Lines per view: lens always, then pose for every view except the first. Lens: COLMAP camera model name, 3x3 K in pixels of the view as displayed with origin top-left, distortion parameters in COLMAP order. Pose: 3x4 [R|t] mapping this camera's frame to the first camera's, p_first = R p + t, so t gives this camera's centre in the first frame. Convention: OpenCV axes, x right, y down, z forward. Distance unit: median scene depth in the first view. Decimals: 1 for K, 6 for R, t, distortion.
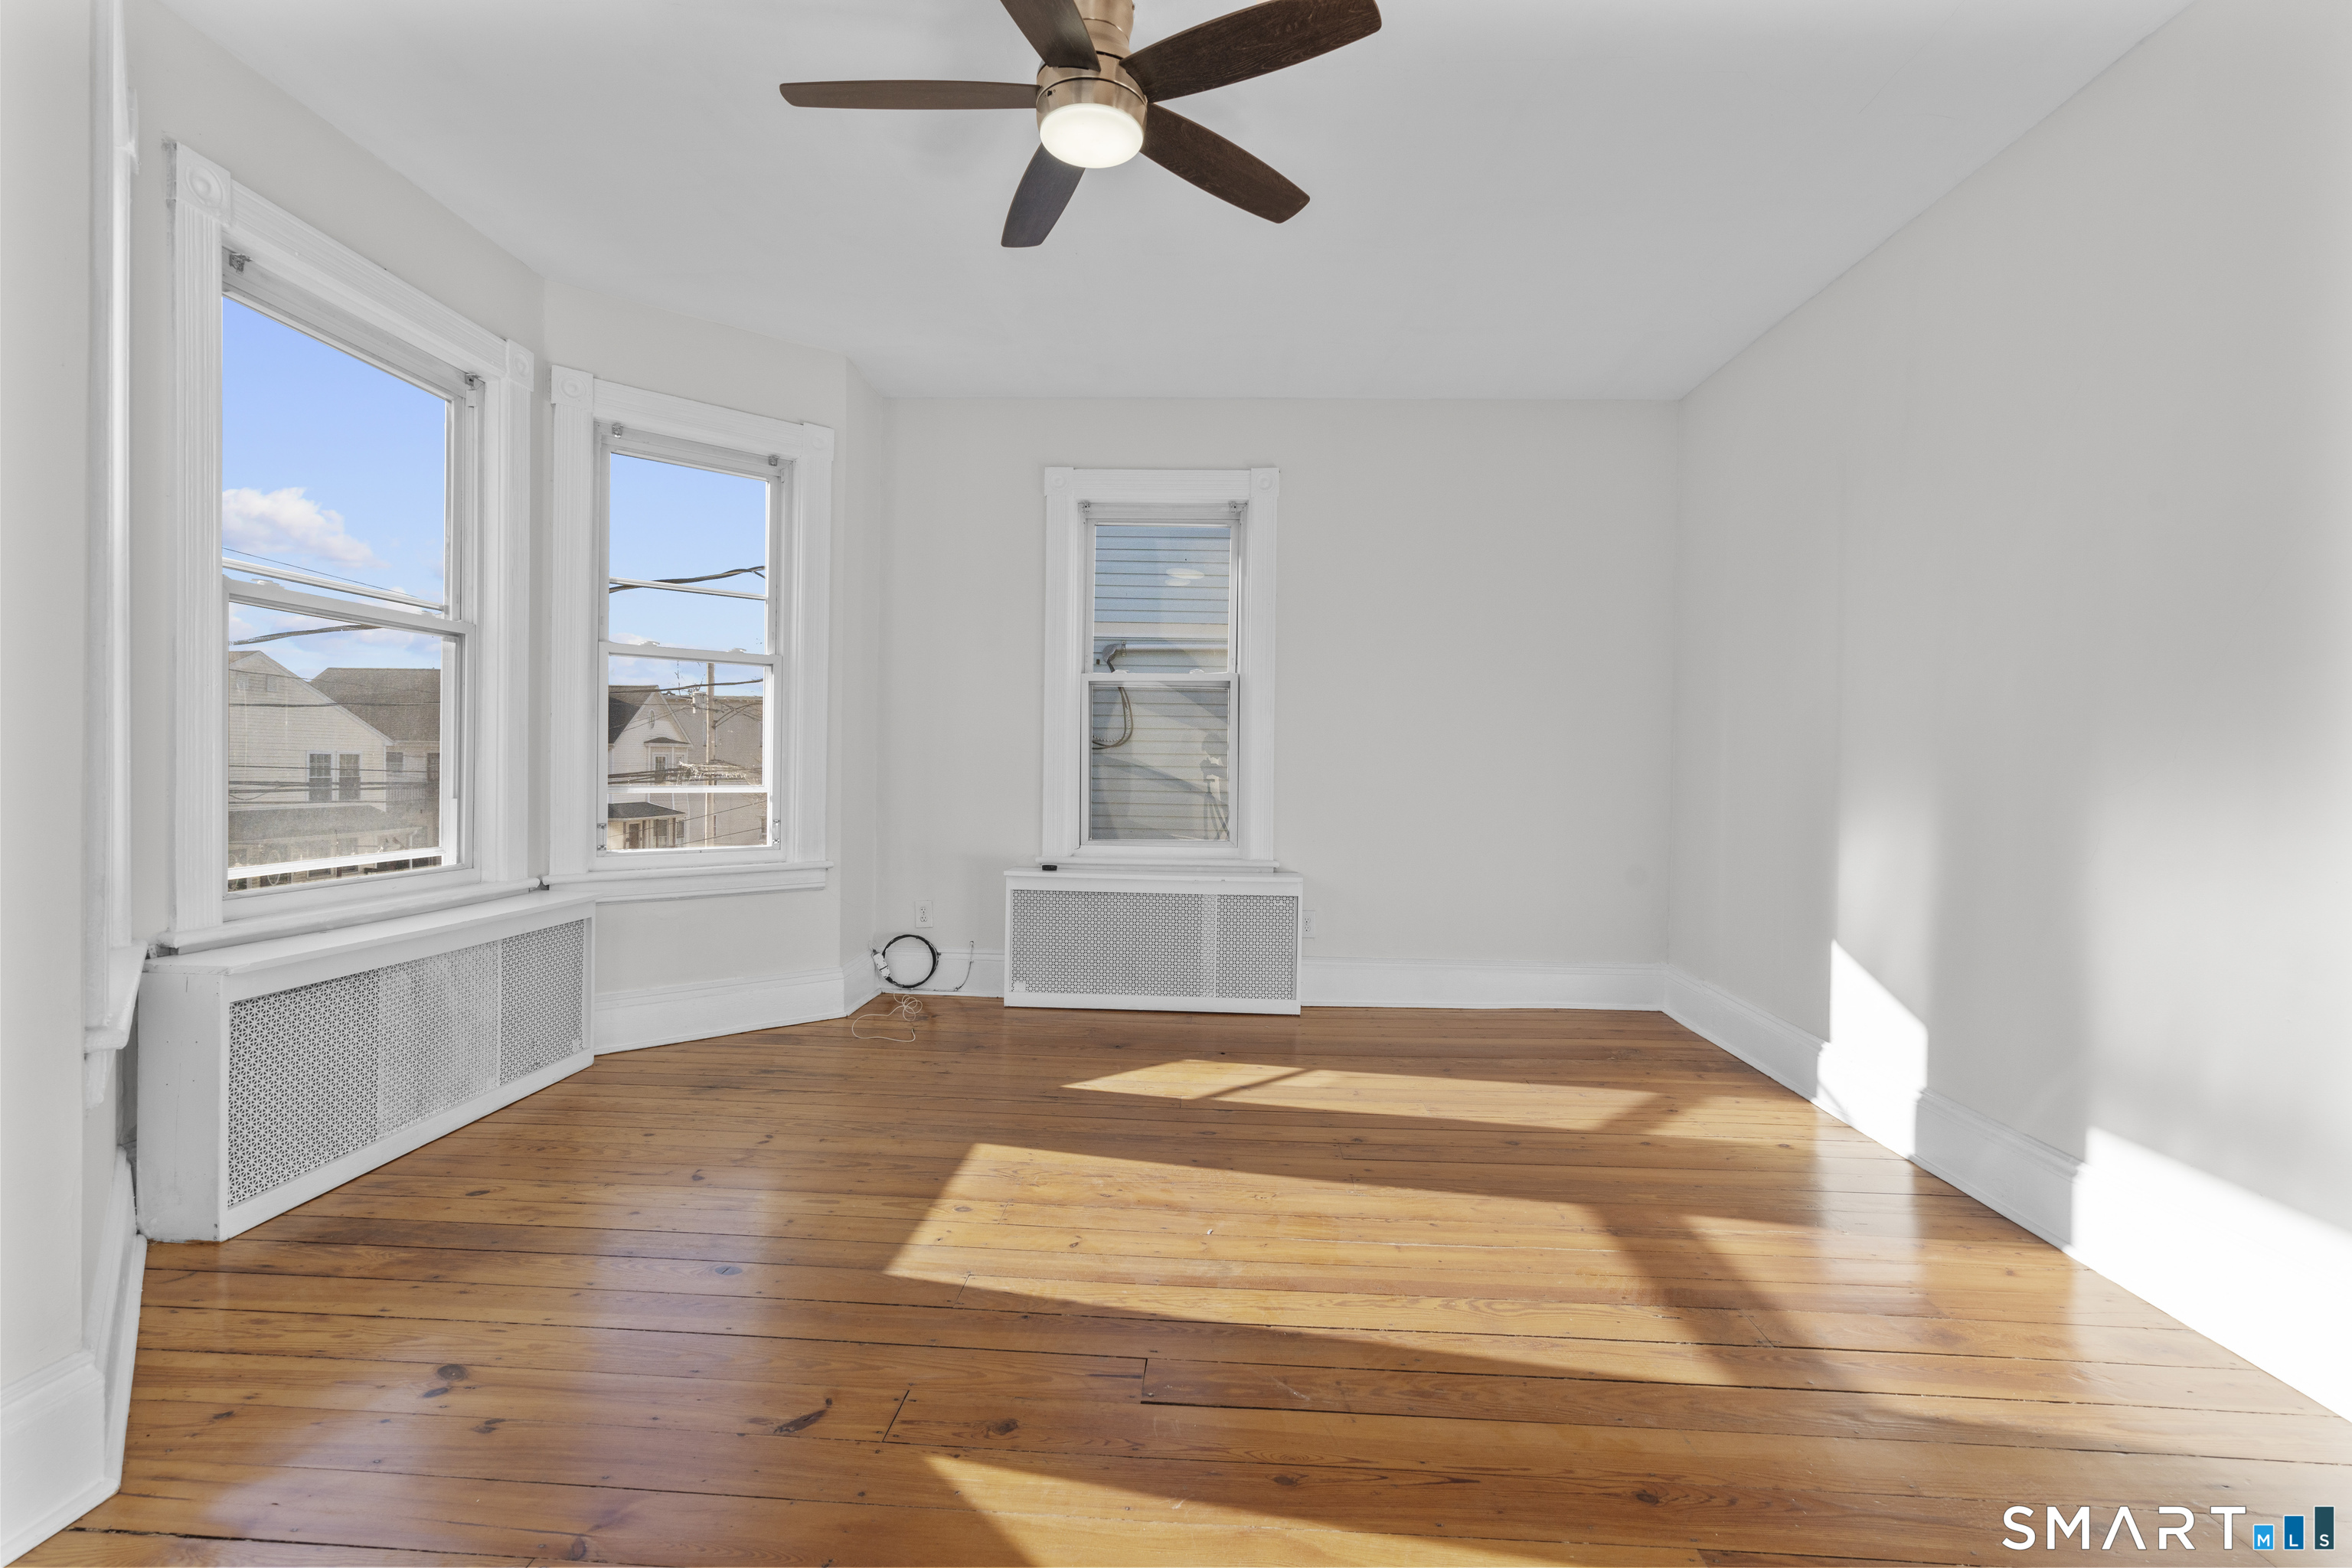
lens RADIAL K [[1062.2, 0, 1176.1], [0, 1062.2, 776.5], [0, 0, 1]] dist [-0.005832, 0.004470]
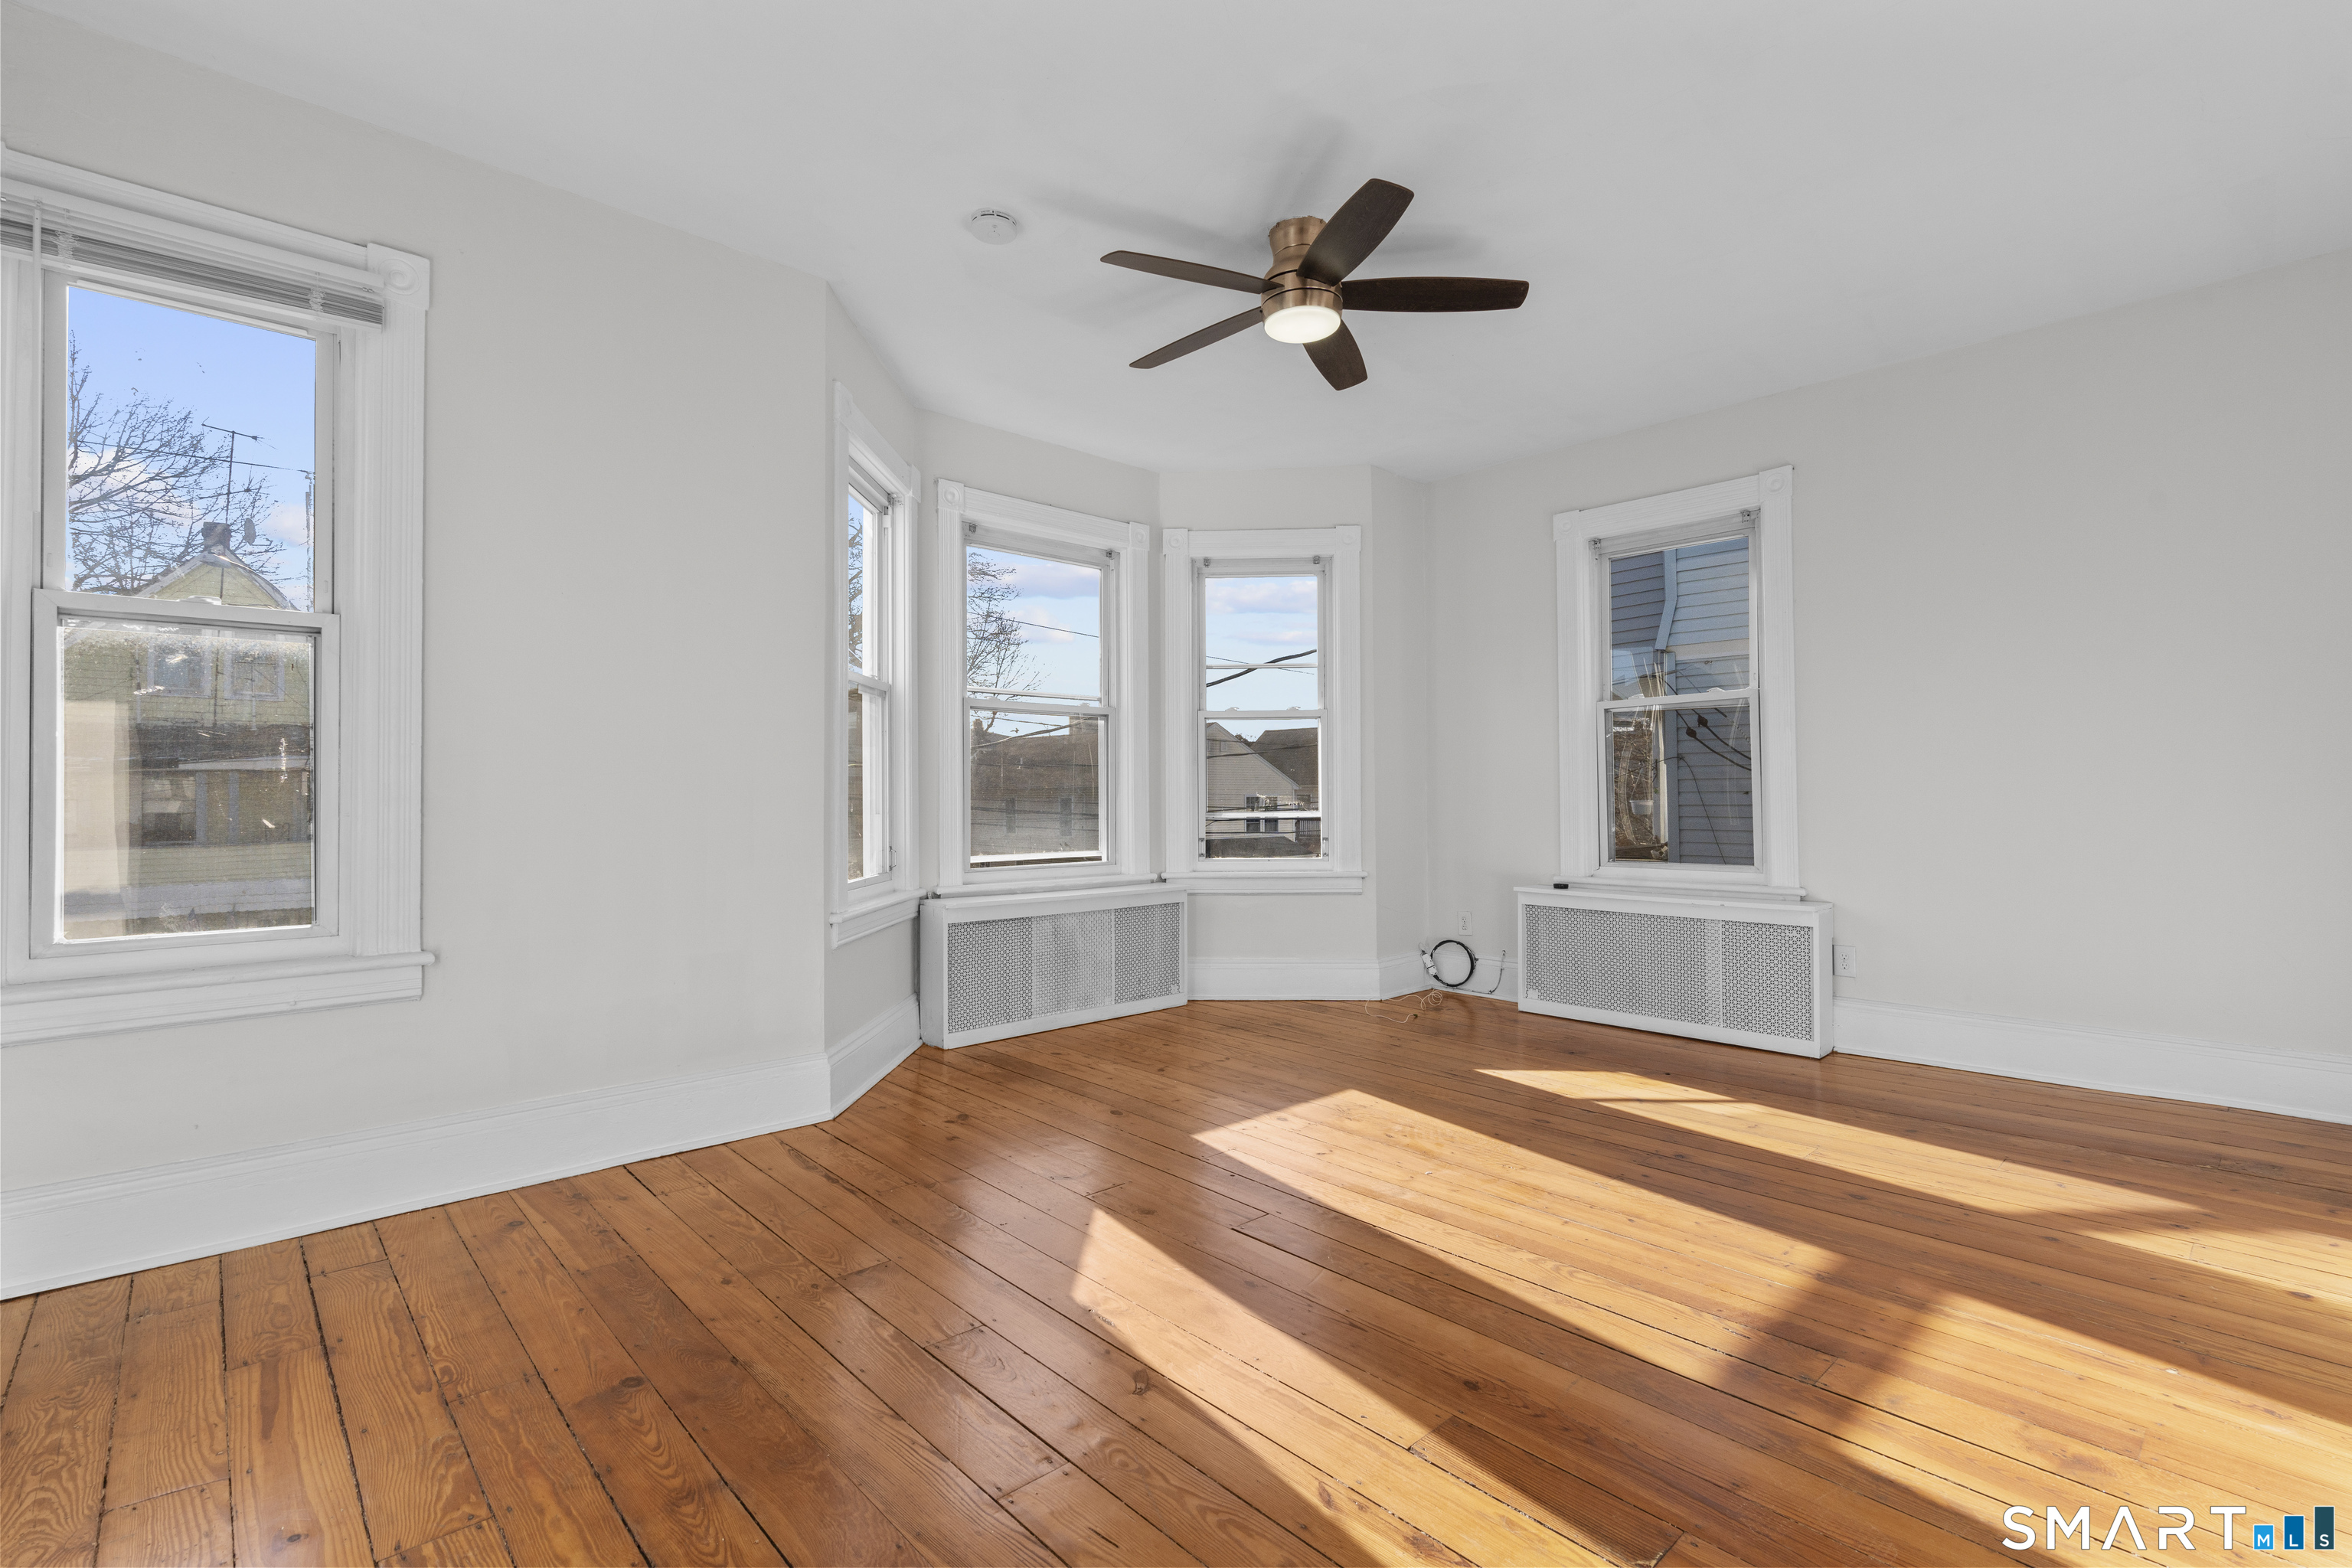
lens RADIAL K [[1062.2, 0, 1176.1], [0, 1062.2, 776.5], [0, 0, 1]] dist [-0.005832, 0.004470]
pose [[0.711571, -0.032457, -0.701865, 0.499856], [0.009417, 0.999283, -0.036664, 0.015637], [0.702552, 0.019479, 0.711366, -0.047343]]
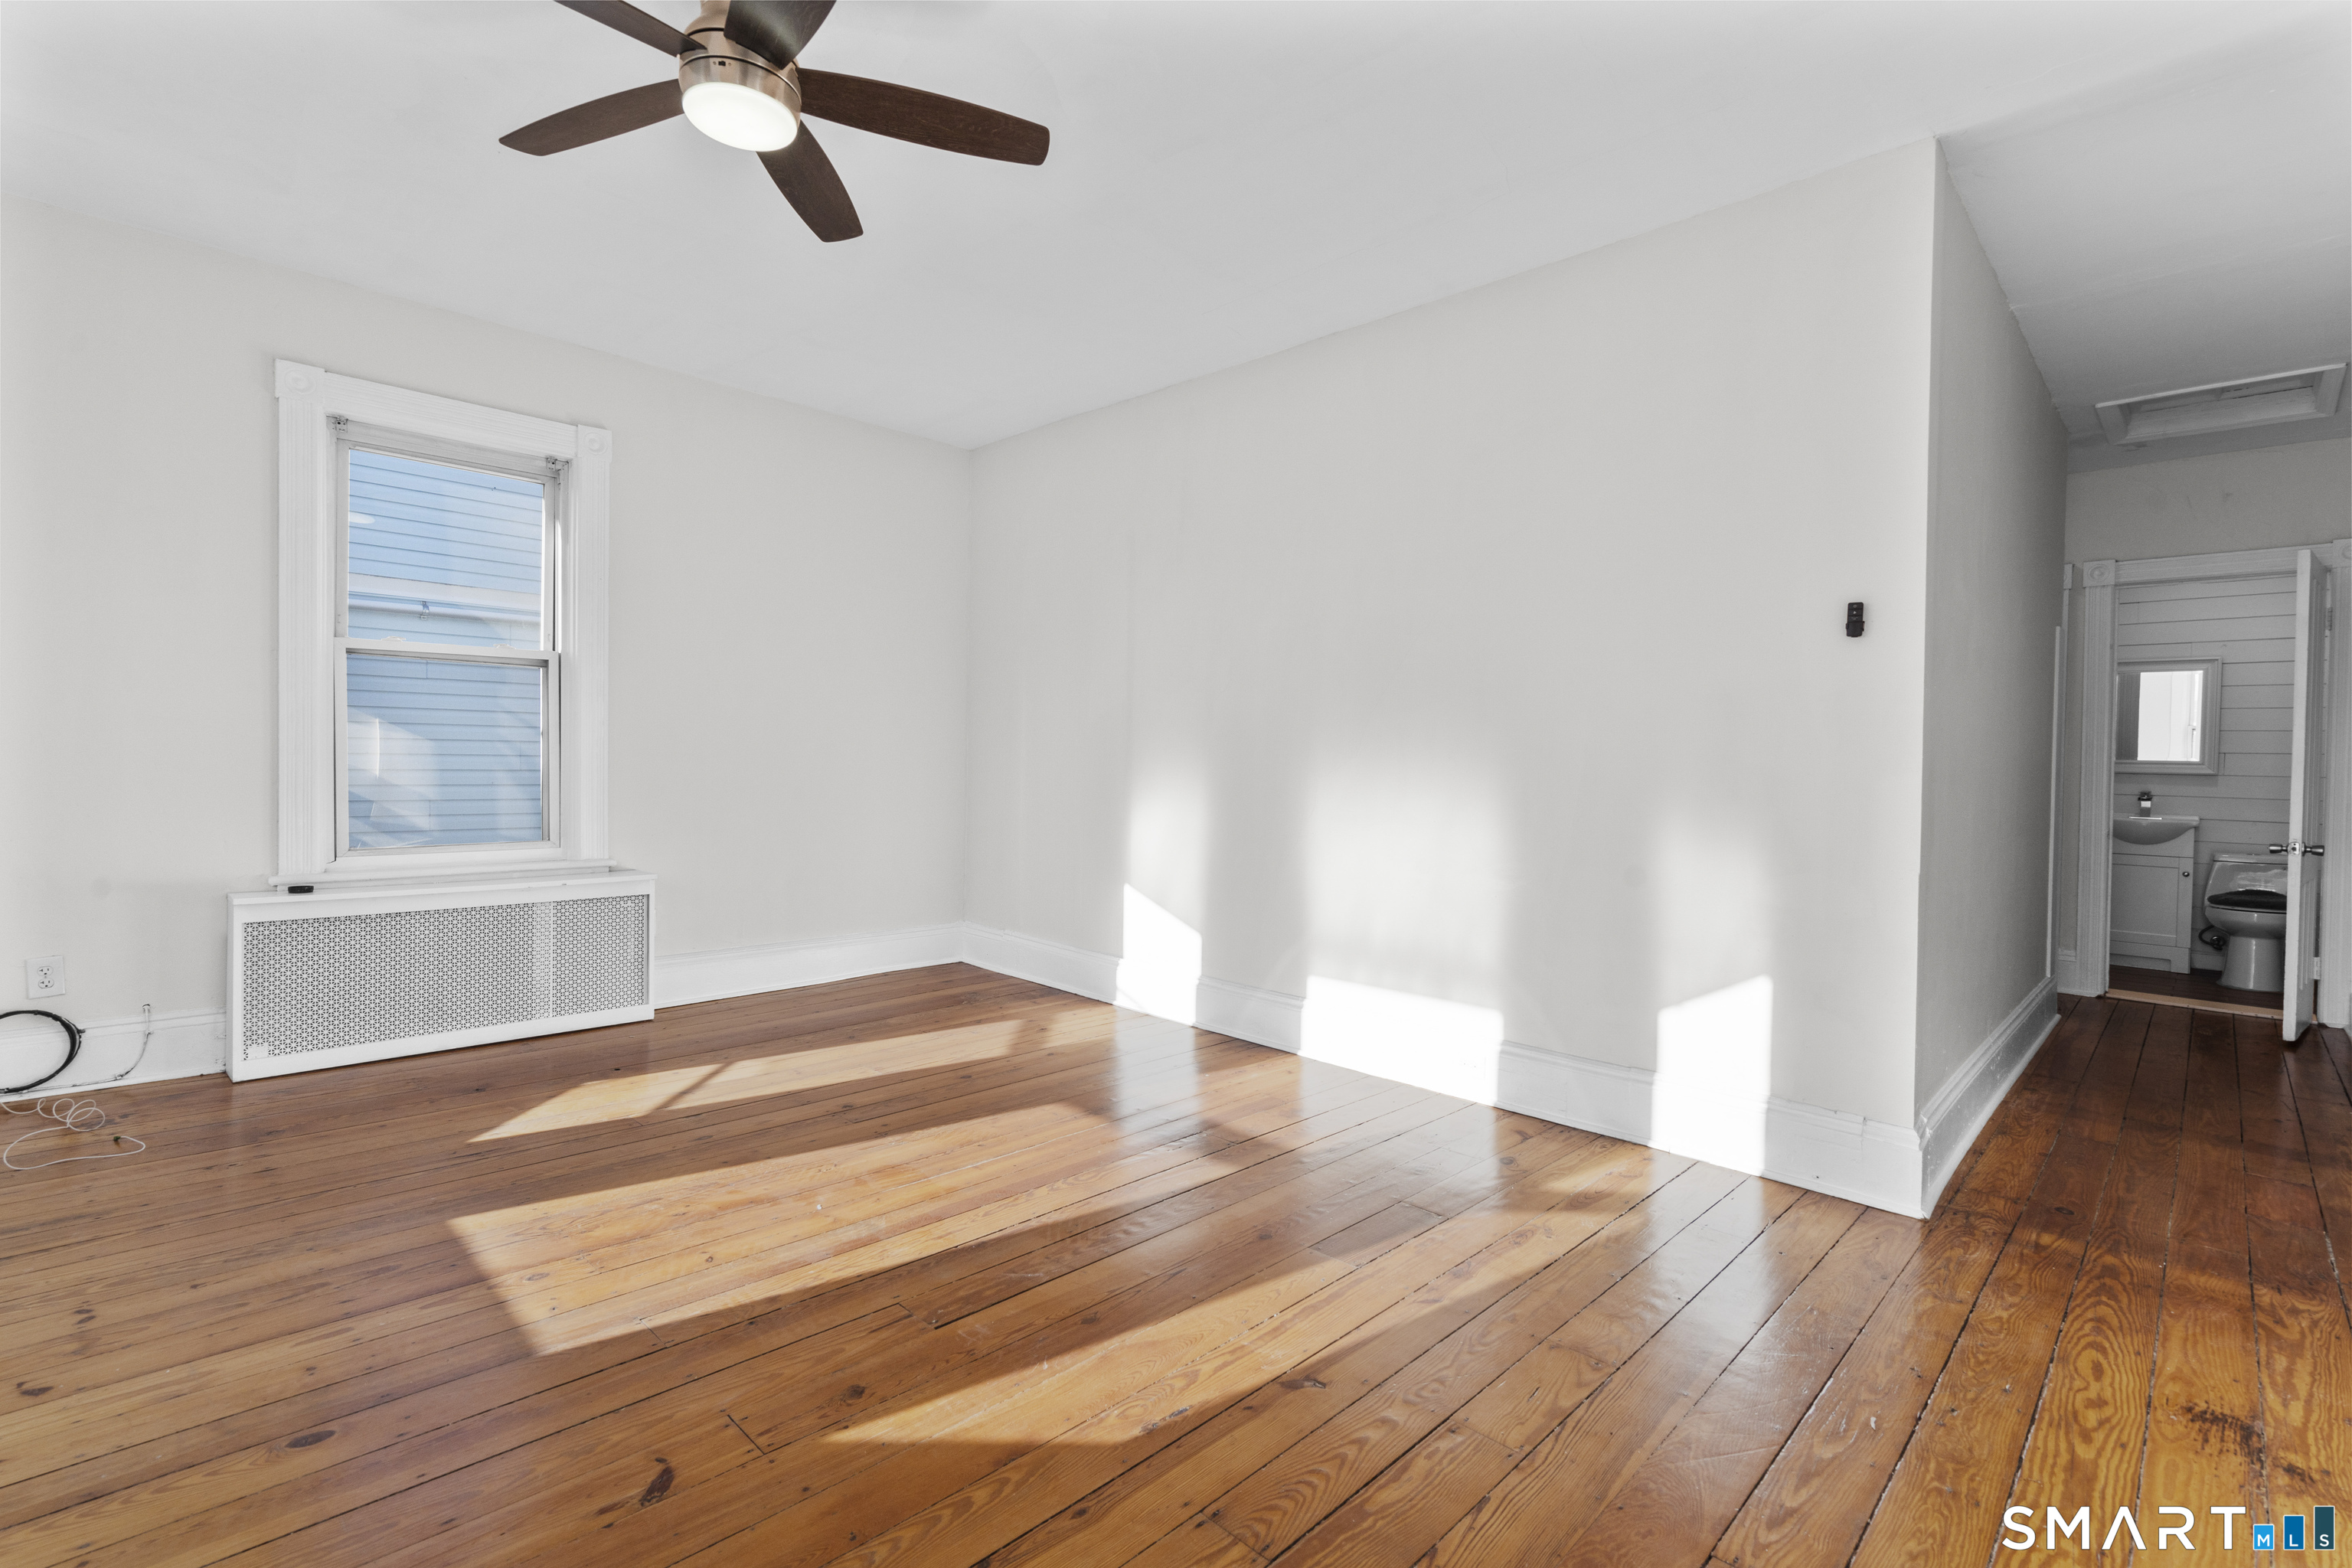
lens RADIAL K [[1062.2, 0, 1176.1], [0, 1062.2, 776.5], [0, 0, 1]] dist [-0.005832, 0.004470]
pose [[0.669095, -0.014815, 0.743029, -0.367476], [0.002699, 0.999843, 0.017504, -0.009738], [-0.743172, -0.009706, 0.669030, 0.030315]]
